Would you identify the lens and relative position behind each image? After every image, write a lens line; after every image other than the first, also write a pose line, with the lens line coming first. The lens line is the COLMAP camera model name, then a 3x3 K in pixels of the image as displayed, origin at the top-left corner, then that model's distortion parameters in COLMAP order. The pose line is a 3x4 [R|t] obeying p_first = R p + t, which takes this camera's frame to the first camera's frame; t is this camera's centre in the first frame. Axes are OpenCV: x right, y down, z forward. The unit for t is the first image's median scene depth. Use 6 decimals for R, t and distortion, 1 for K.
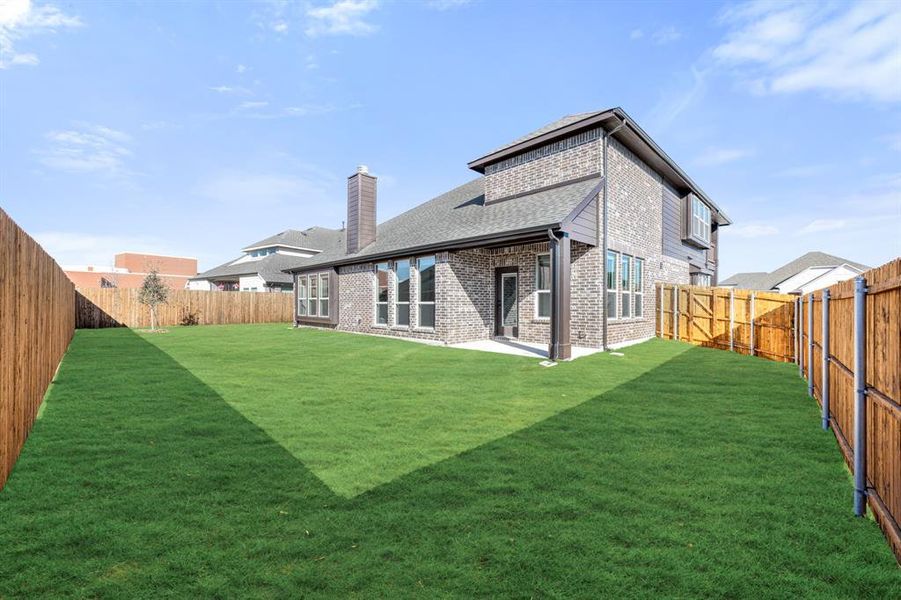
lens RADIAL K [[366.9, 0, 447.8], [0, 366.9, 302.3], [0, 0, 1]] dist [0.001268, 0.000125]
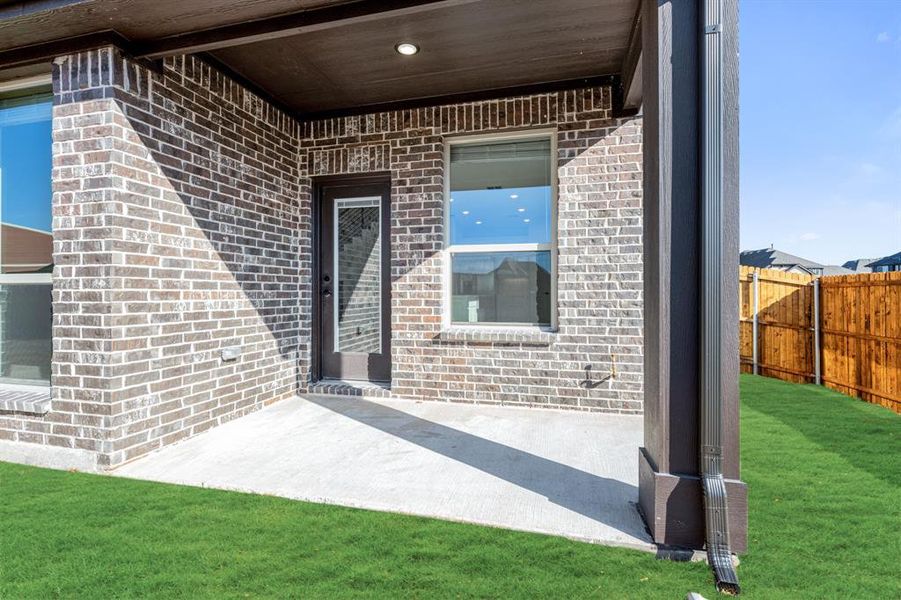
lens RADIAL K [[426.2, 0, 451.3], [0, 426.2, 294.6], [0, 0, 1]] dist [-0.002529, -0.000212]
pose [[0.863997, -0.002216, 0.503493, 0.044802], [-0.001852, 0.999970, 0.007579, 0.009296], [-0.503494, -0.007481, 0.863966, 0.642636]]
